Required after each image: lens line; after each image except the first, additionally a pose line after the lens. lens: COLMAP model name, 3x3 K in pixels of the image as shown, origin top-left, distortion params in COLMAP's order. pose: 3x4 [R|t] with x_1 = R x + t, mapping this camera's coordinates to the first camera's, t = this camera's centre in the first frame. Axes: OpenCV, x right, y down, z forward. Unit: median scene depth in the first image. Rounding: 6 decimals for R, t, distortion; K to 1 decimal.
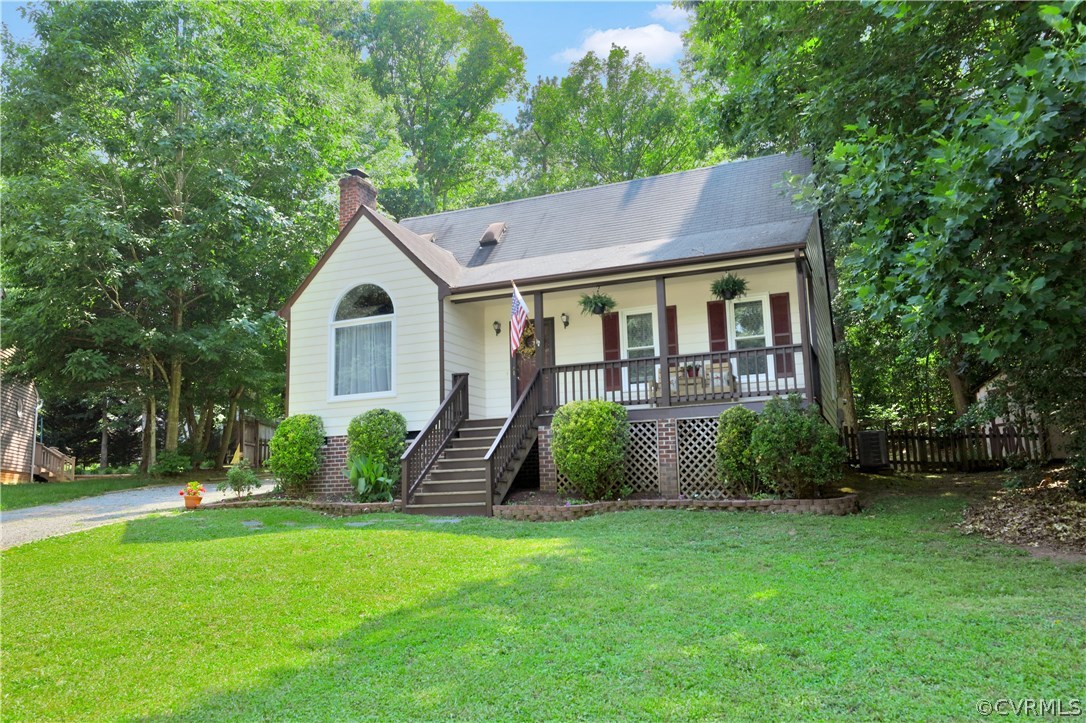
lens RADIAL K [[821.9, 0, 539.2], [0, 821.9, 367.5], [0, 0, 1]] dist [0.002948, 0.004000]
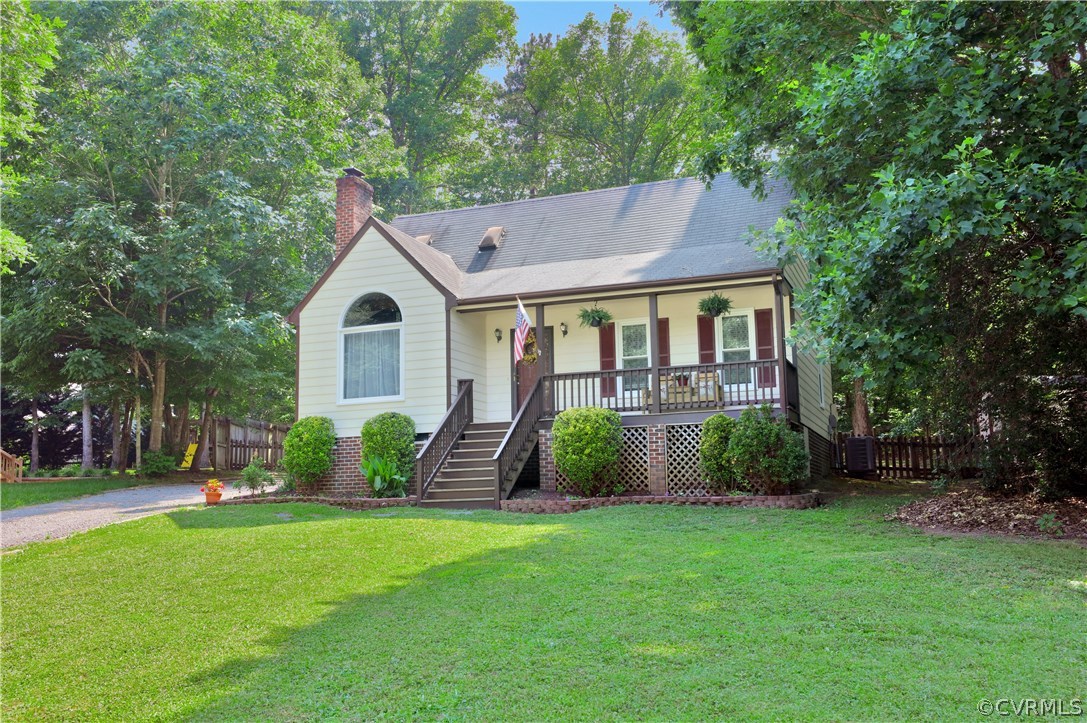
lens RADIAL K [[1015.3, 0, 543.1], [0, 1015.3, 368.7], [0, 0, 1]] dist [0.012459, 0.016958]
pose [[0.999692, 0.010818, 0.022351, -0.025524], [-0.011116, 0.999850, 0.013266, -0.025915], [-0.022204, -0.013510, 0.999662, -0.322357]]
